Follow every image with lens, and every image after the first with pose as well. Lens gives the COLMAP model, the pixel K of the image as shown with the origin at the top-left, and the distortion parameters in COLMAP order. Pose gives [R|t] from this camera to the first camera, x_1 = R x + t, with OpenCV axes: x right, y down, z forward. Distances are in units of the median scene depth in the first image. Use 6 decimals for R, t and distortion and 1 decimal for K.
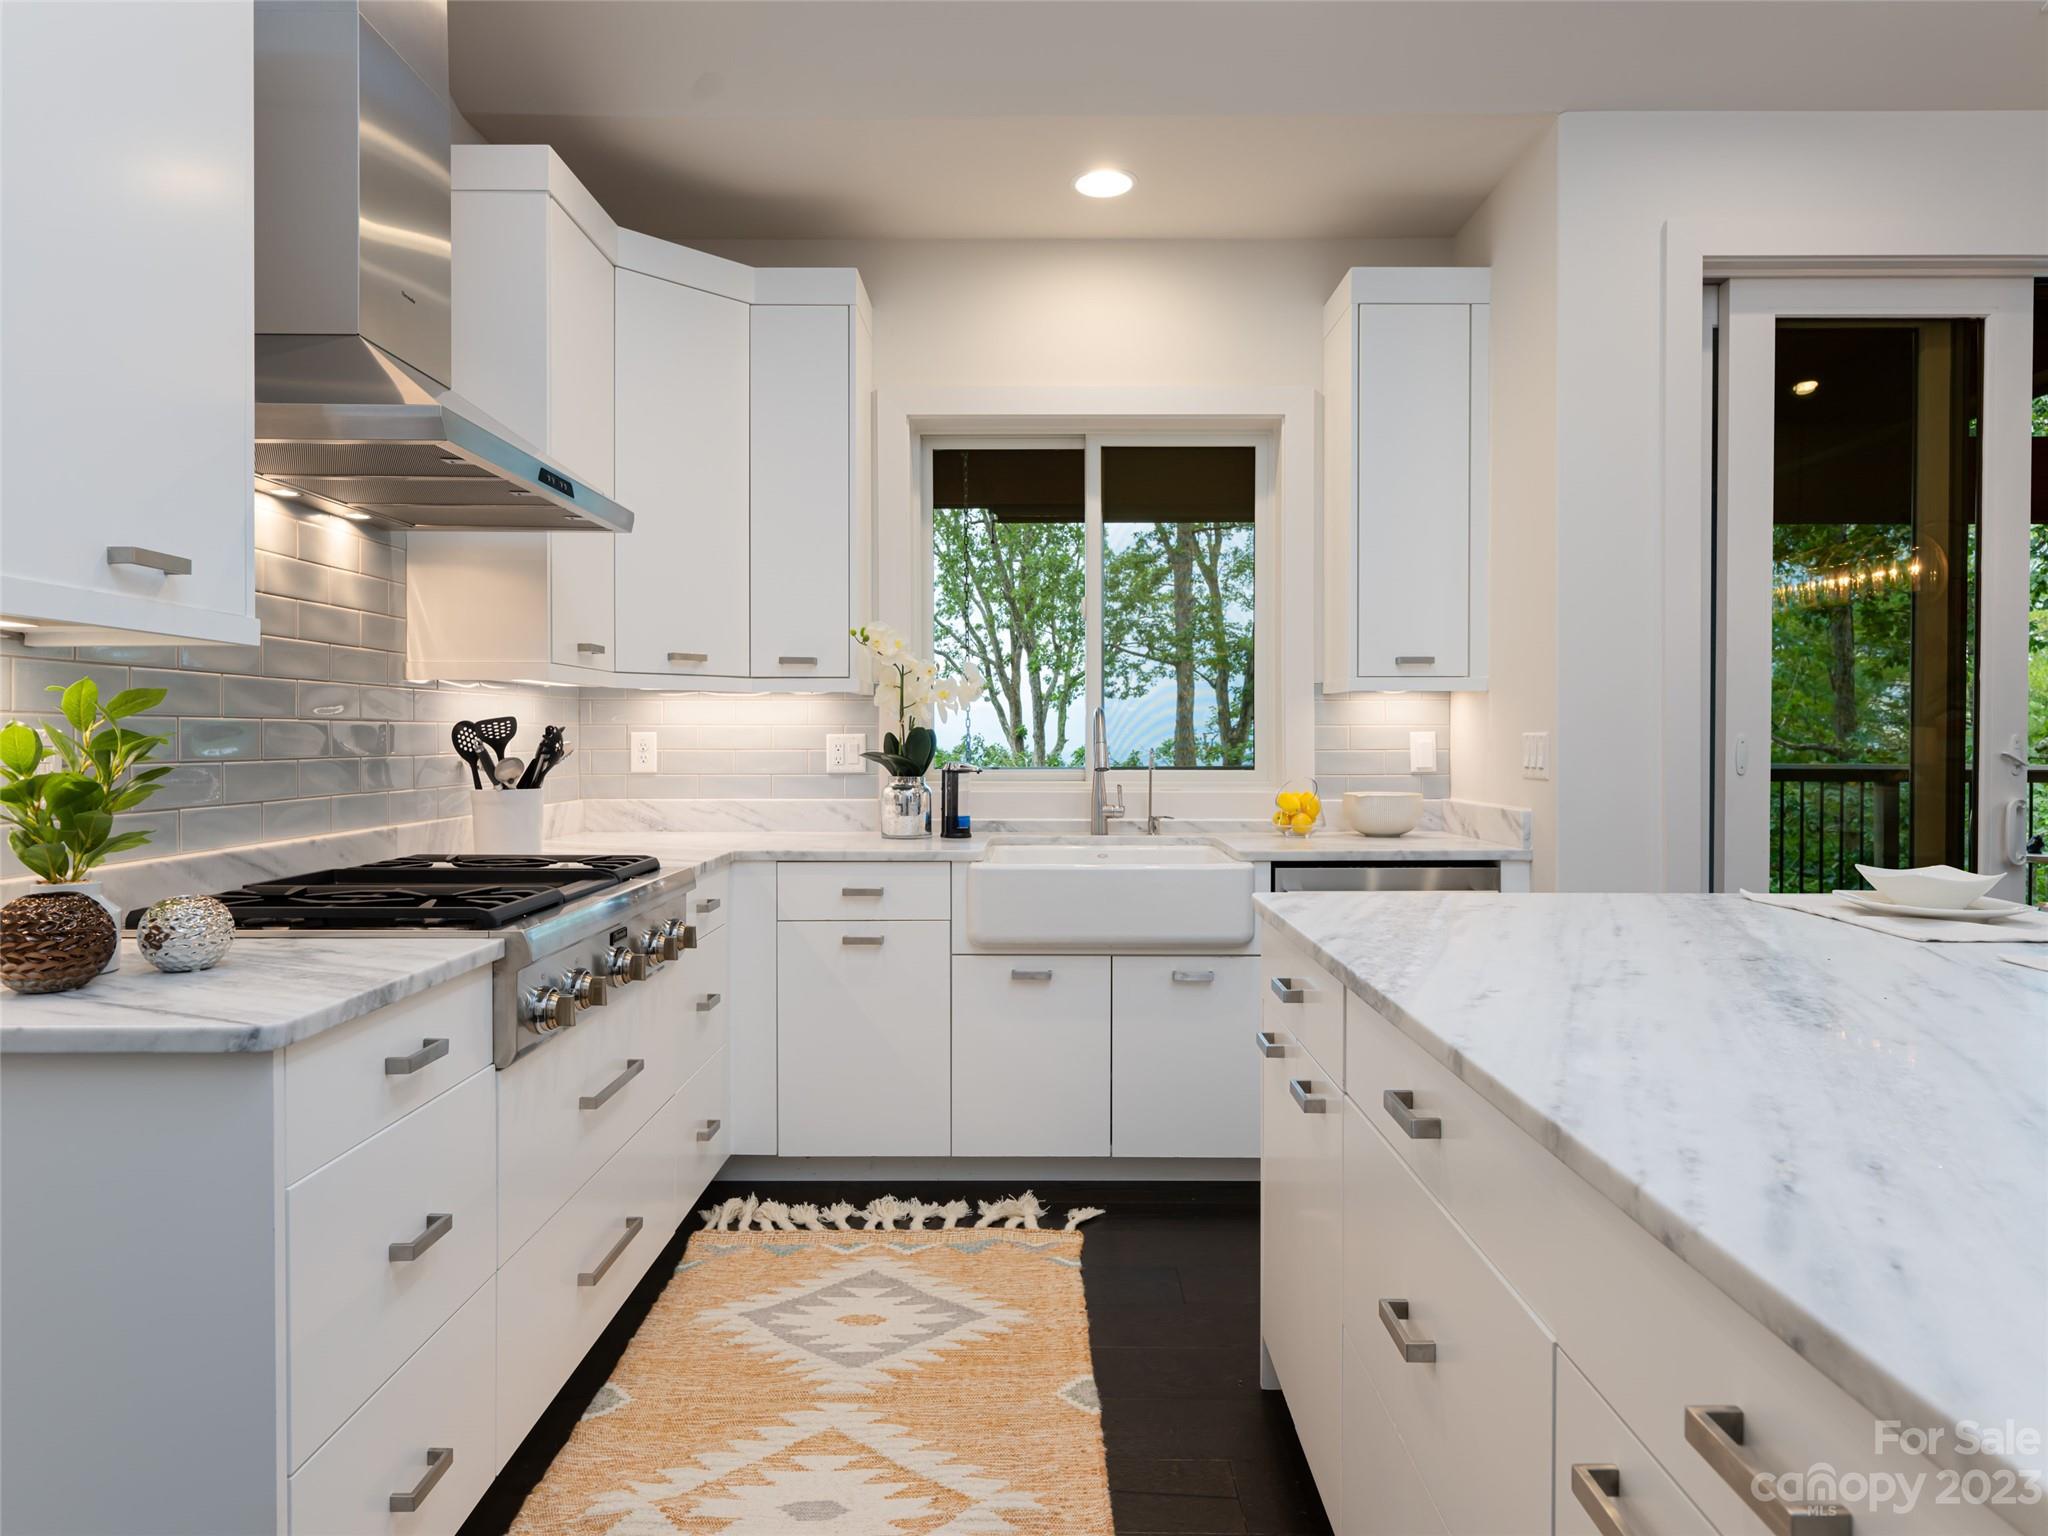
lens RADIAL K [[1241.4, 0, 1022.7], [0, 1241.4, 744.1], [0, 0, 1]] dist [-0.000947, -0.002173]
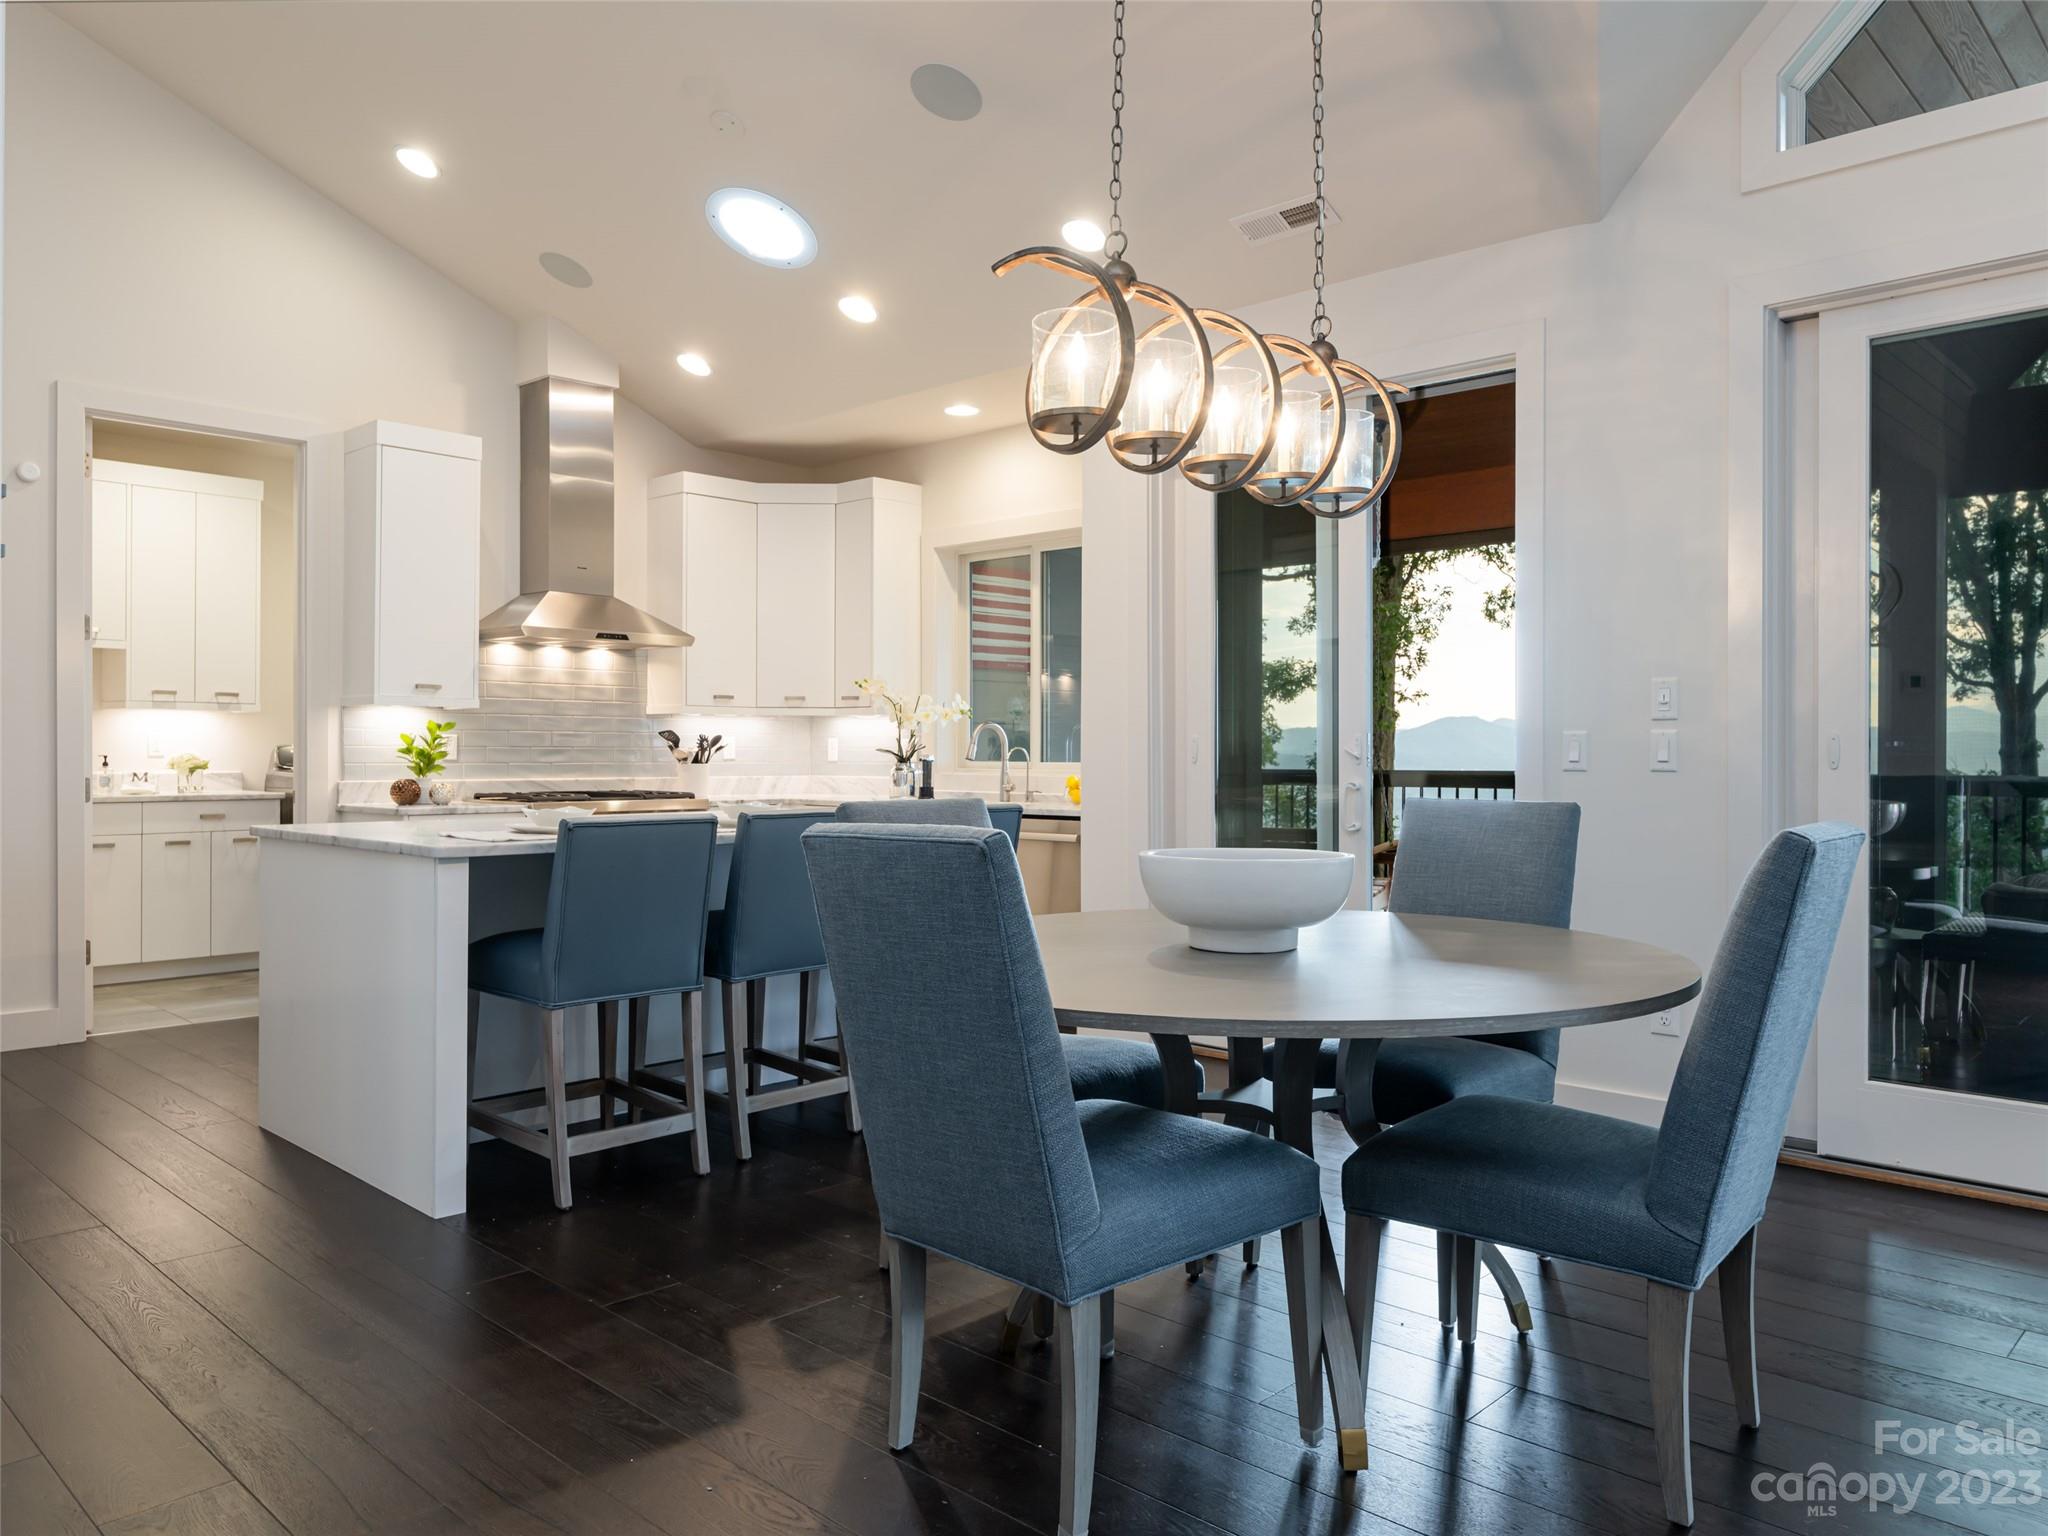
lens RADIAL K [[1440.4, 0, 1010.1], [0, 1440.4, 739.7], [0, 0, 1]] dist [-0.010546, 0.008954]
pose [[0.721581, -0.002733, -0.692325, 1.638181], [-0.007760, 0.999897, -0.012035, 0.018950], [0.692287, 0.014057, 0.721486, -0.399234]]
